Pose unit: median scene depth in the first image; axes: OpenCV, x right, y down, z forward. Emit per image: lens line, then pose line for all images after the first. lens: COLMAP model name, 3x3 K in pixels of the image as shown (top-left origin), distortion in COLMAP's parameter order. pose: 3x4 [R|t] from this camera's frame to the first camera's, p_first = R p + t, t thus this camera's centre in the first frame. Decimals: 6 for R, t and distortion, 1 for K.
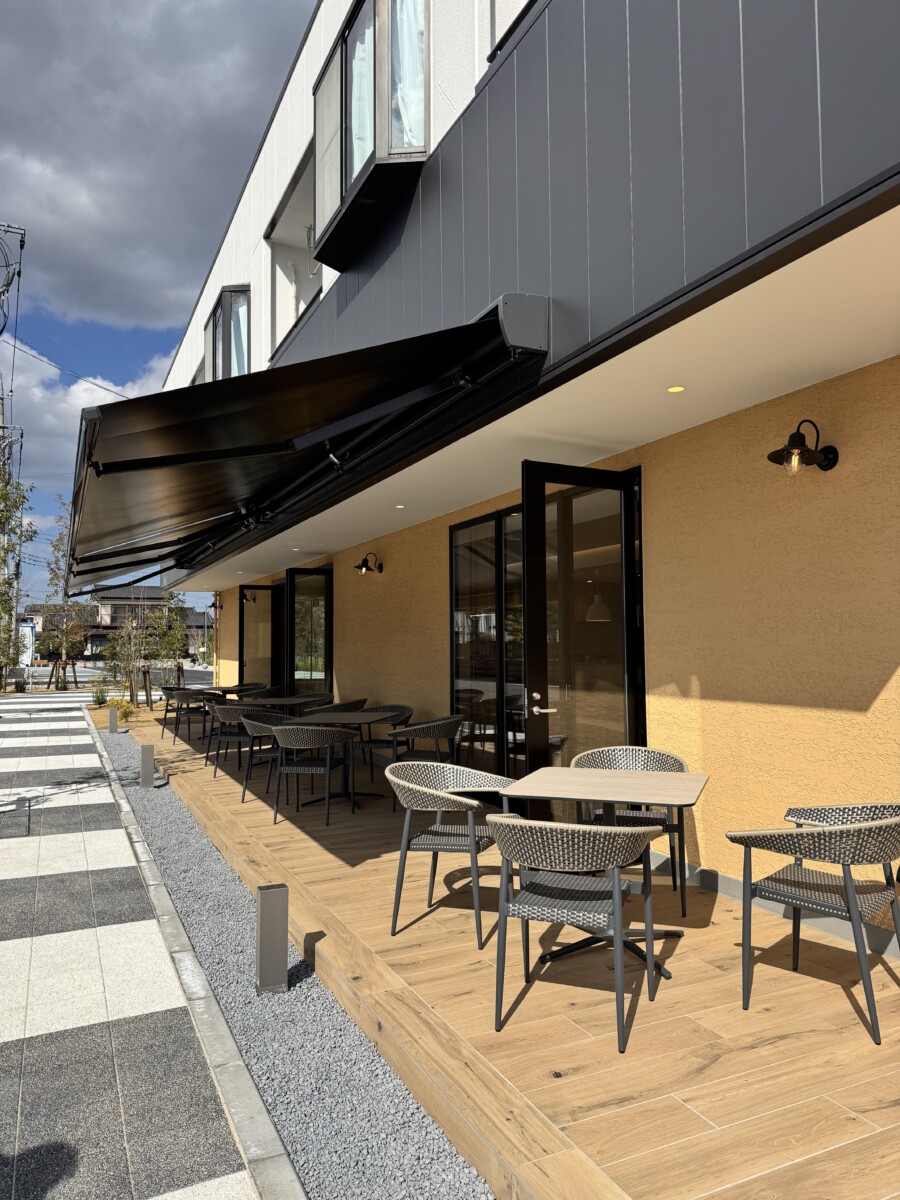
lens RADIAL K [[827.4, 0, 450.0], [0, 827.4, 600.0], [0, 0, 1]] dist [0.102904, -0.146603]
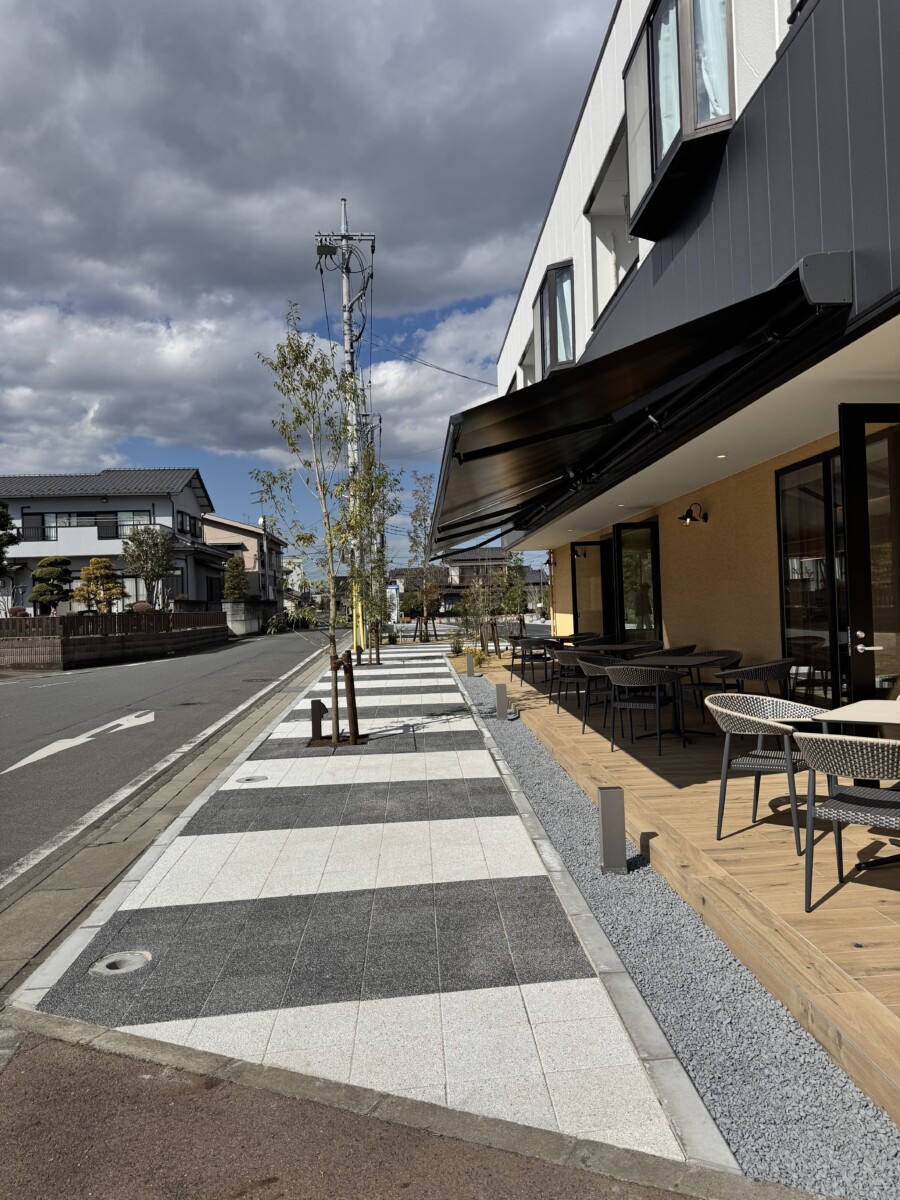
lens RADIAL K [[827.4, 0, 450.0], [0, 827.4, 600.0], [0, 0, 1]] dist [0.102904, -0.146603]
pose [[0.922531, -0.027370, -0.384950, 0.031911], [0.048405, 0.997811, 0.045059, 0.001891], [0.382874, -0.060202, 0.921837, -0.127121]]
